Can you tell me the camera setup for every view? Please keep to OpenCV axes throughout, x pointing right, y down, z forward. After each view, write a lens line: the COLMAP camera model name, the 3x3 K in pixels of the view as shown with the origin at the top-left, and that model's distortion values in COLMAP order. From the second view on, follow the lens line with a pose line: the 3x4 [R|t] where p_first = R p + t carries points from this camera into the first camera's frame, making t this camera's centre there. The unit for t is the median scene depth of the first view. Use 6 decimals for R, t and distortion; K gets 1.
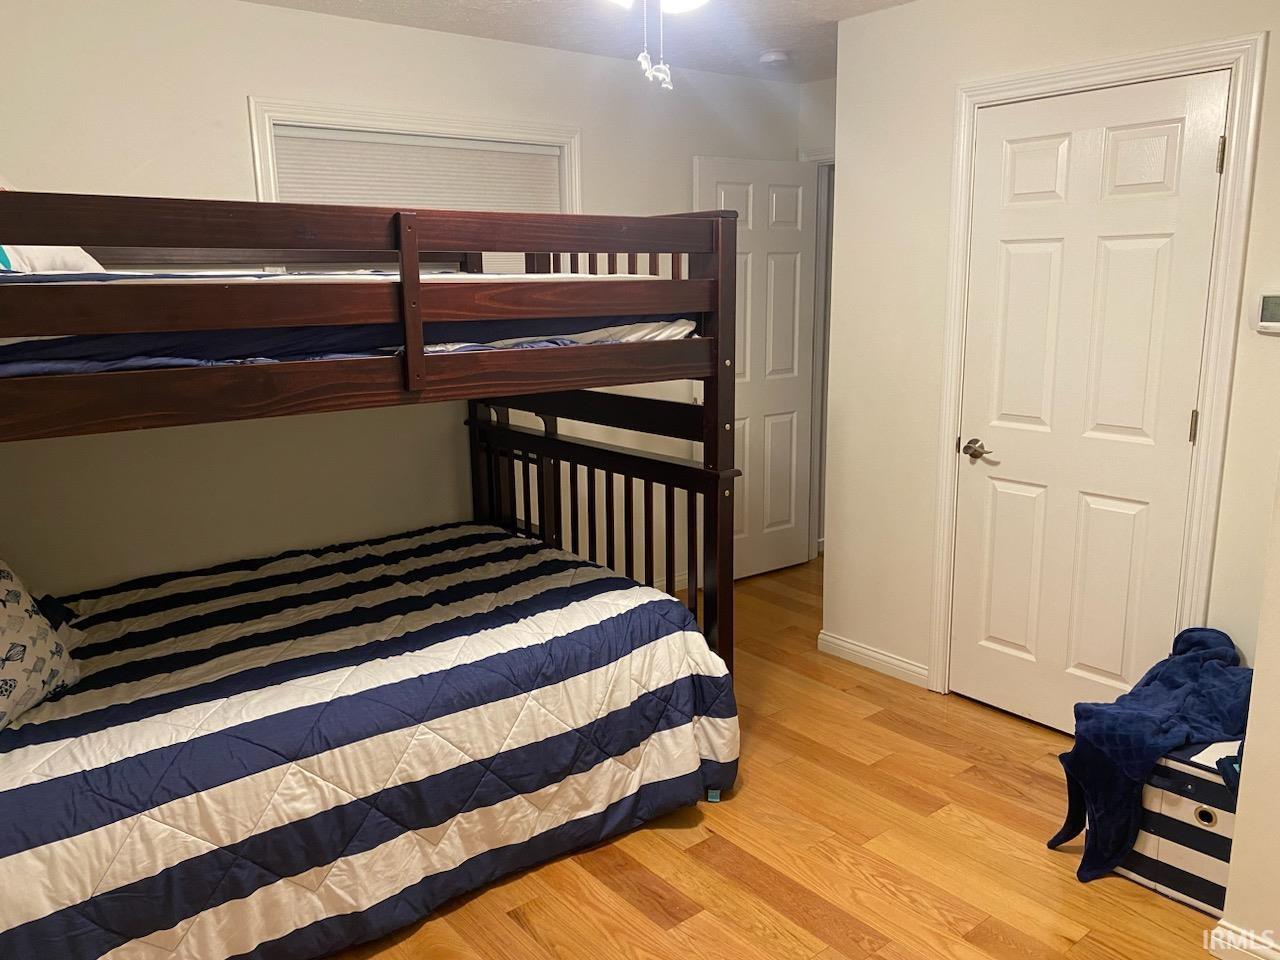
lens RADIAL K [[985.9, 0, 639.4], [0, 985.9, 474.5], [0, 0, 1]] dist [0.062568, -0.044962]
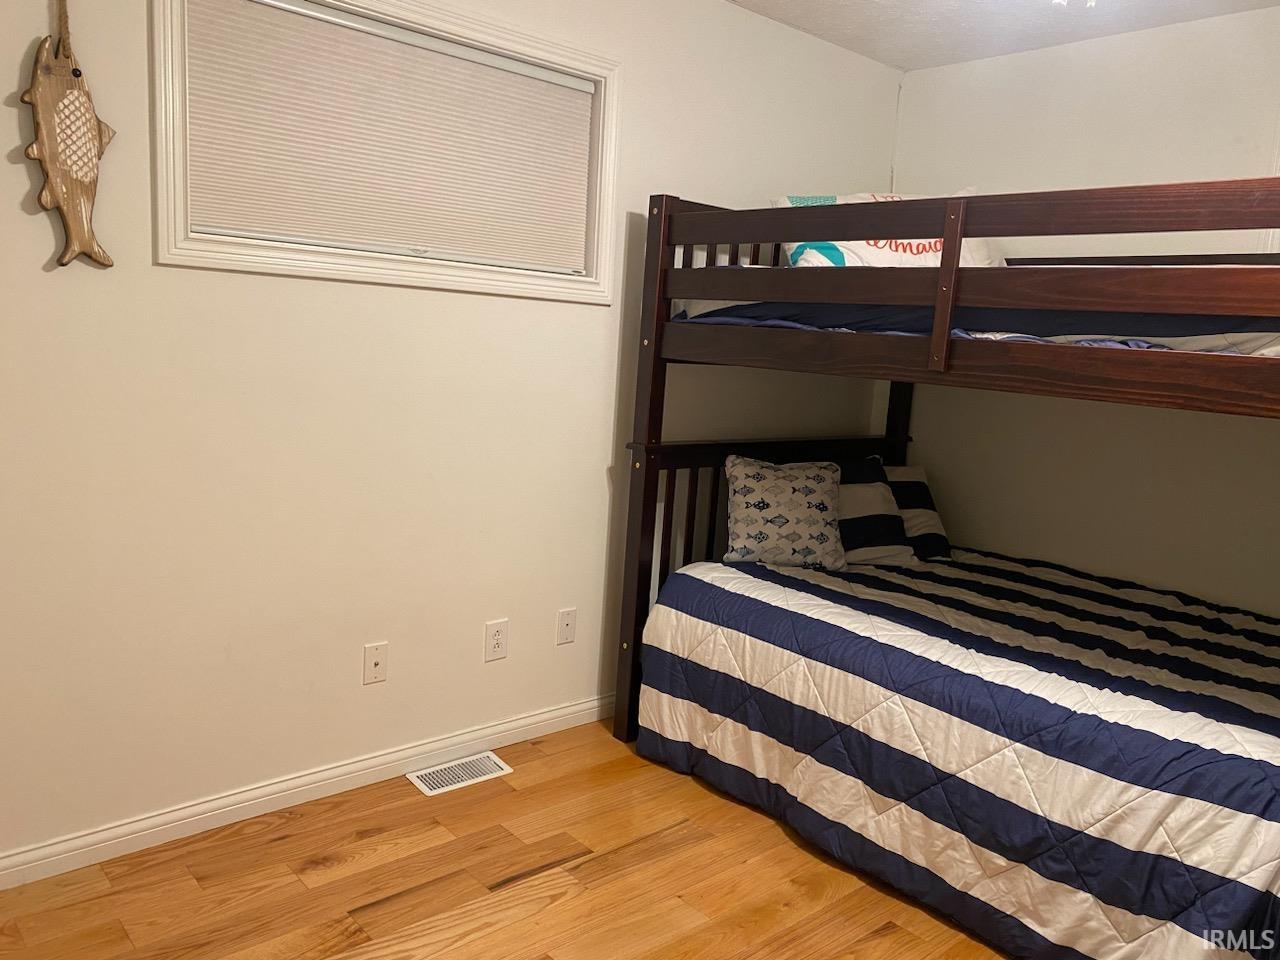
lens RADIAL K [[985.9, 0, 639.7], [0, 985.9, 480.5], [0, 0, 1]] dist [0.062568, -0.044962]
pose [[0.044526, 0.174727, -0.983610, 0.706283], [-0.259555, 0.952798, 0.157504, -0.051544], [0.964701, 0.248288, 0.087776, 0.559599]]
